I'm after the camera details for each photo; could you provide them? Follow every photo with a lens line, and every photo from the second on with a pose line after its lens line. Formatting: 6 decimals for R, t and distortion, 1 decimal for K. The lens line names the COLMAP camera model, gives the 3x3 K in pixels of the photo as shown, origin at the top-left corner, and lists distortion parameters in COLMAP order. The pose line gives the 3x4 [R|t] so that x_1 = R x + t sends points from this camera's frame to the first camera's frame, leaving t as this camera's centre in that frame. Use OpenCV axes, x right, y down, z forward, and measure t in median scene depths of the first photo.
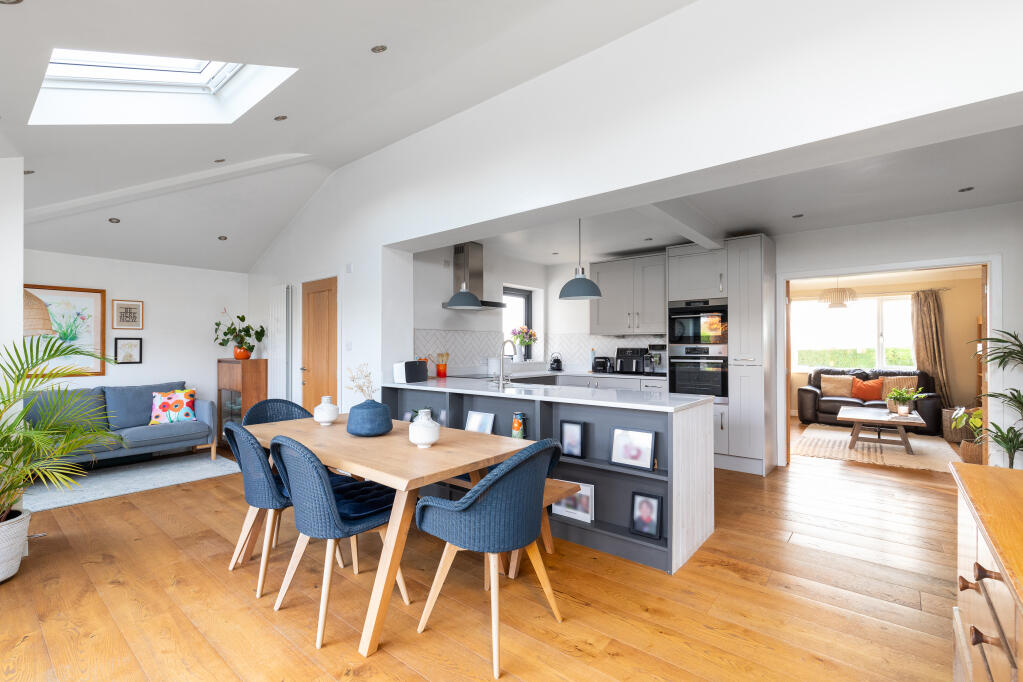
lens RADIAL K [[461.9, 0, 511.5], [0, 461.9, 344.1], [0, 0, 1]] dist [-0.000165, 0.000043]
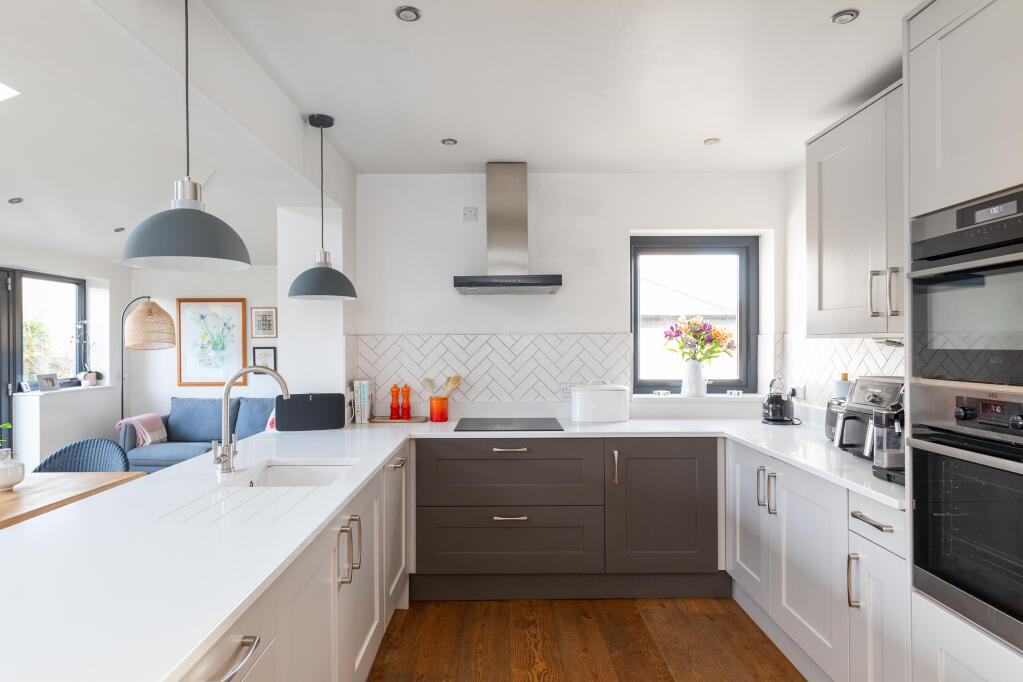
lens RADIAL K [[612.4, 0, 510.0], [0, 612.4, 341.3], [0, 0, 1]] dist [0.000640, -0.000049]
pose [[0.632079, -0.003352, -0.774896, 0.479295], [0.009579, 0.999948, 0.003488, -0.025194], [0.774844, -0.009628, 0.632079, 0.609921]]
